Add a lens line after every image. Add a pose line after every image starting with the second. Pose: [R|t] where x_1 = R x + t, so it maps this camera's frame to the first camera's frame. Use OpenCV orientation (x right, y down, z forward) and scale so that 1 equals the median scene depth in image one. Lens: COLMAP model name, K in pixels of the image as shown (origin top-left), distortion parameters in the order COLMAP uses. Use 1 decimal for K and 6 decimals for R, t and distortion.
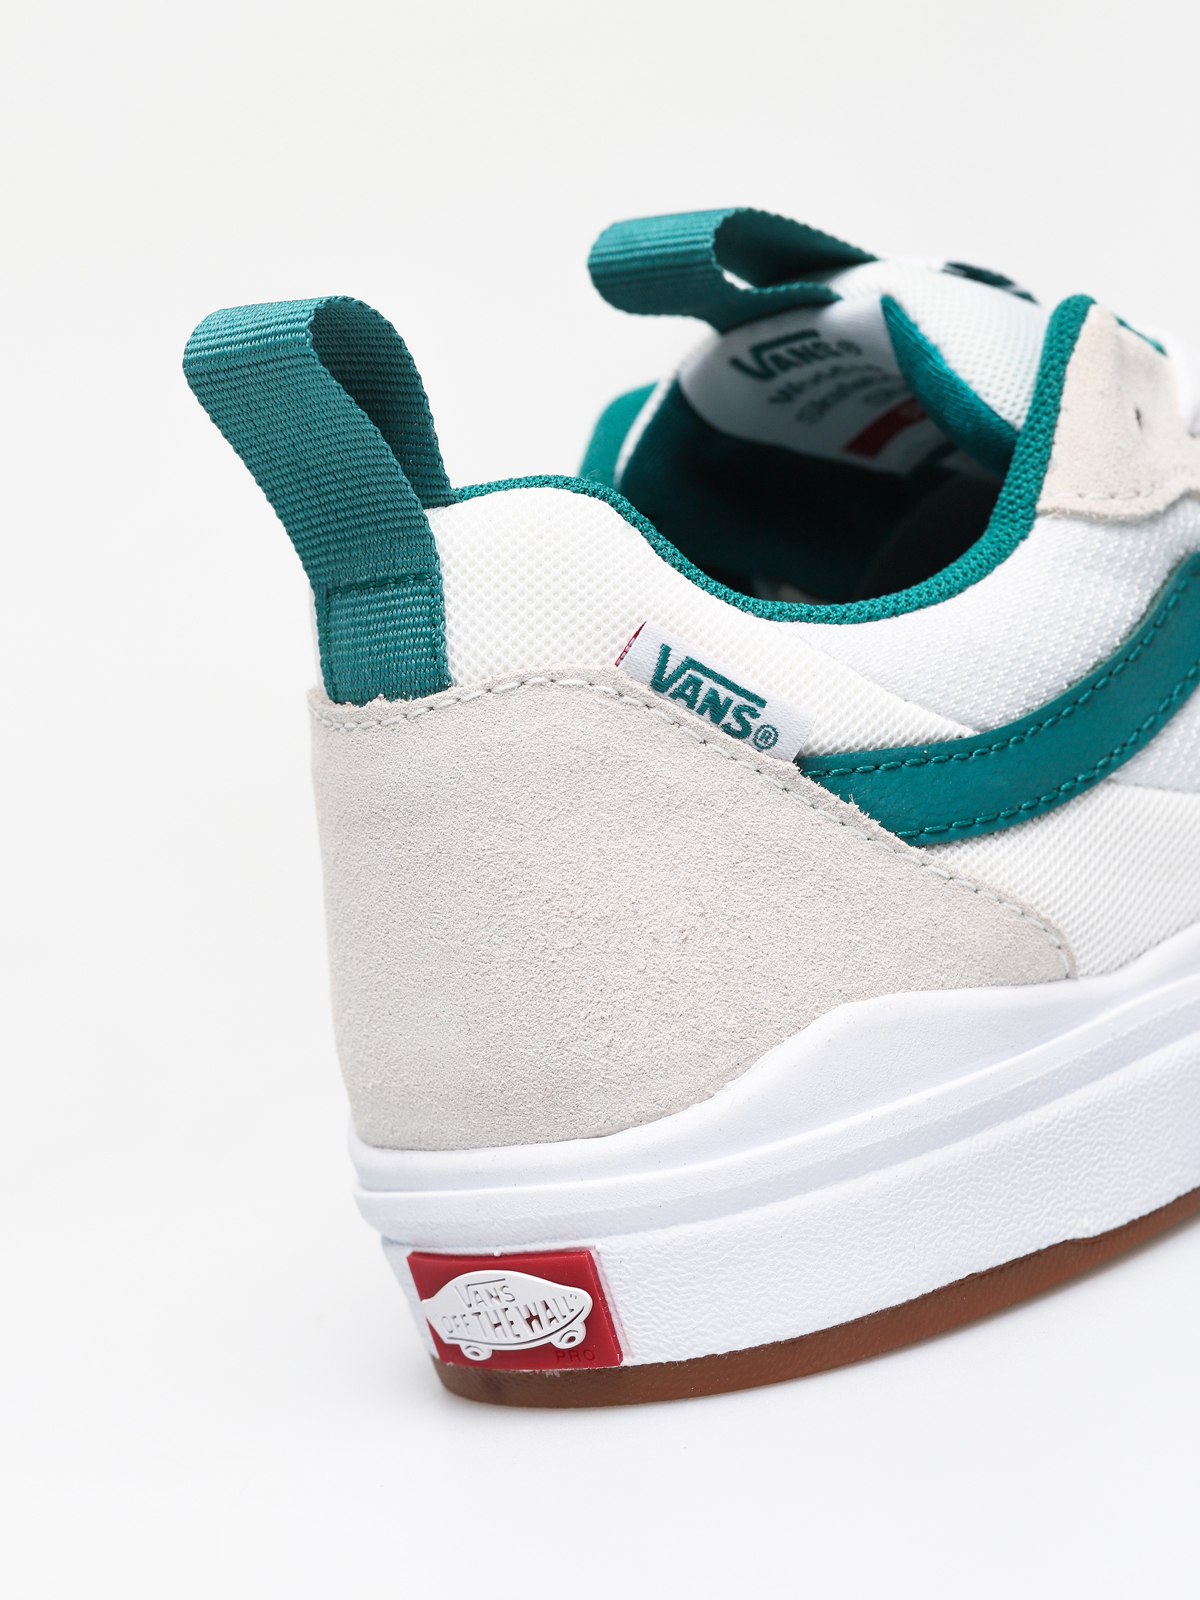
lens RADIAL K [[4582.6, 0, 600.1], [0, 4582.6, 795.1], [0, 0, 1]] dist [0.140565, 0.000000]
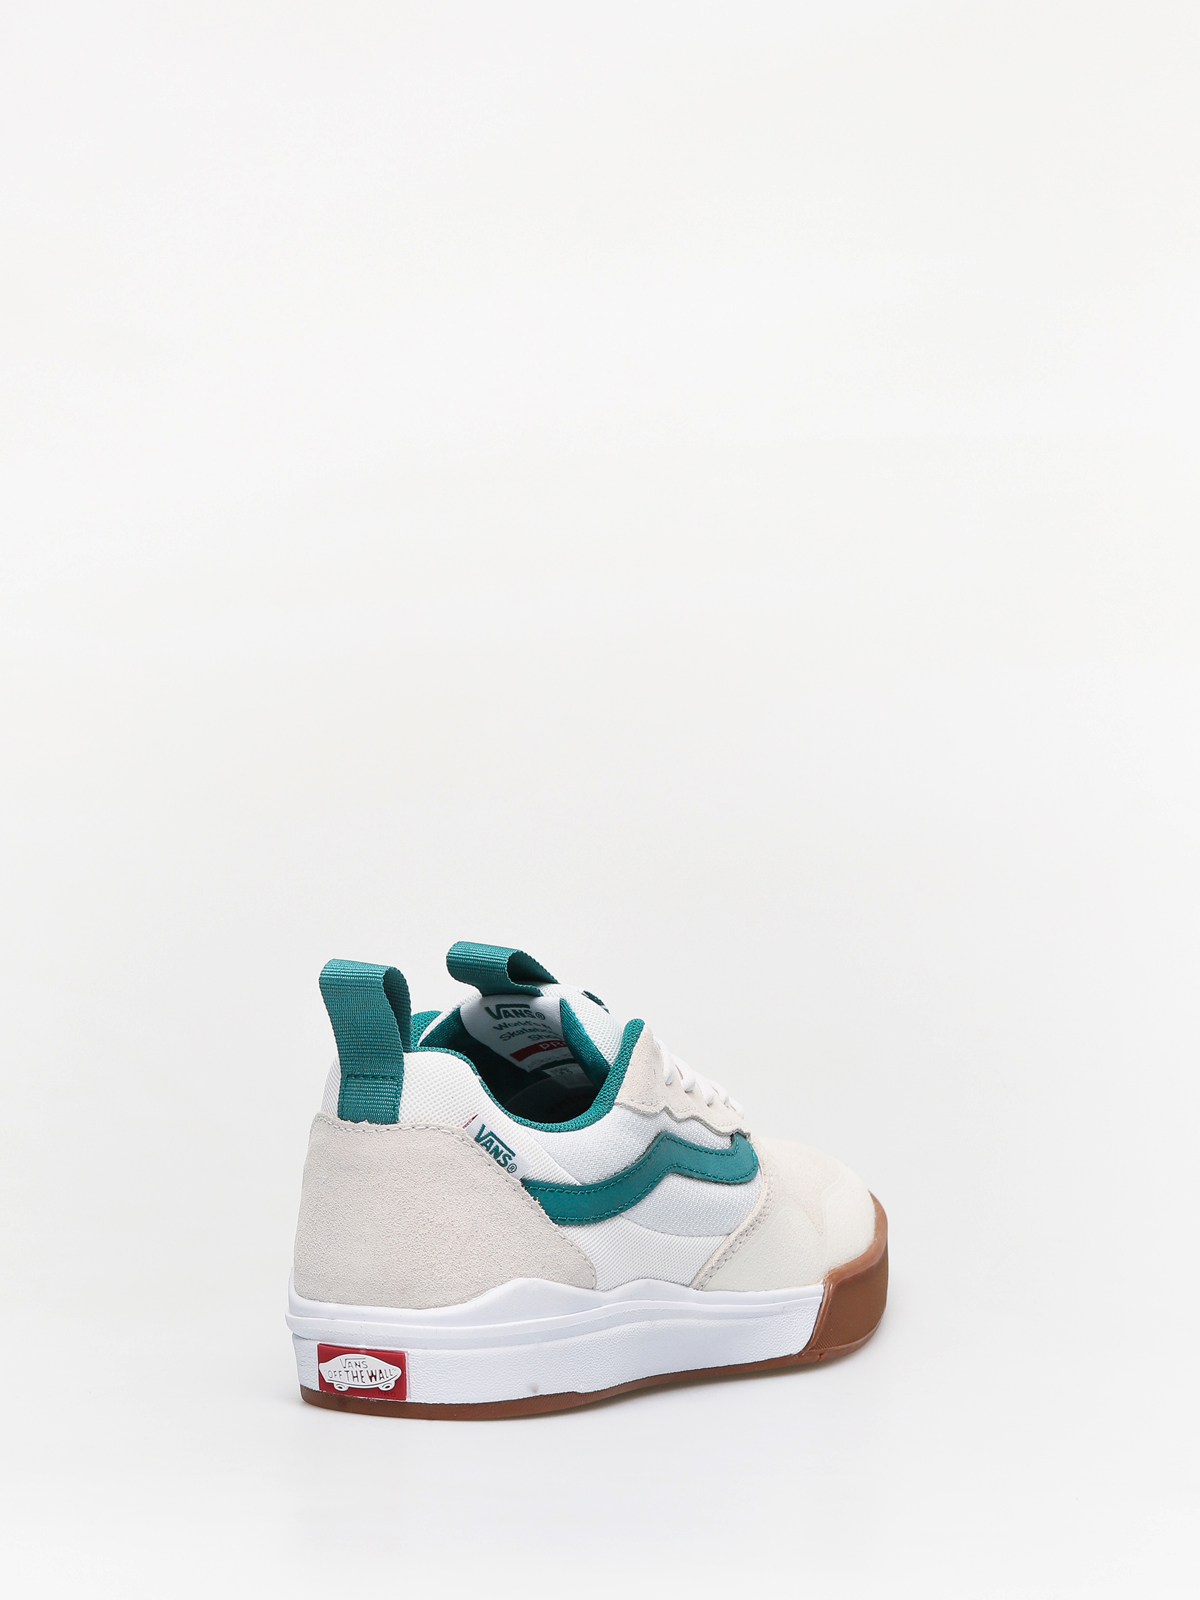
lens RADIAL K [[4582.6, 0, 600.7], [0, 4582.6, 800.6], [0, 0, 1]] dist [0.140565, 0.000000]
pose [[0.951737, 0.227995, 0.205463, -0.483840], [-0.203952, 0.970078, -0.131727, 0.113991], [-0.229348, 0.083465, 0.969759, -1.491330]]
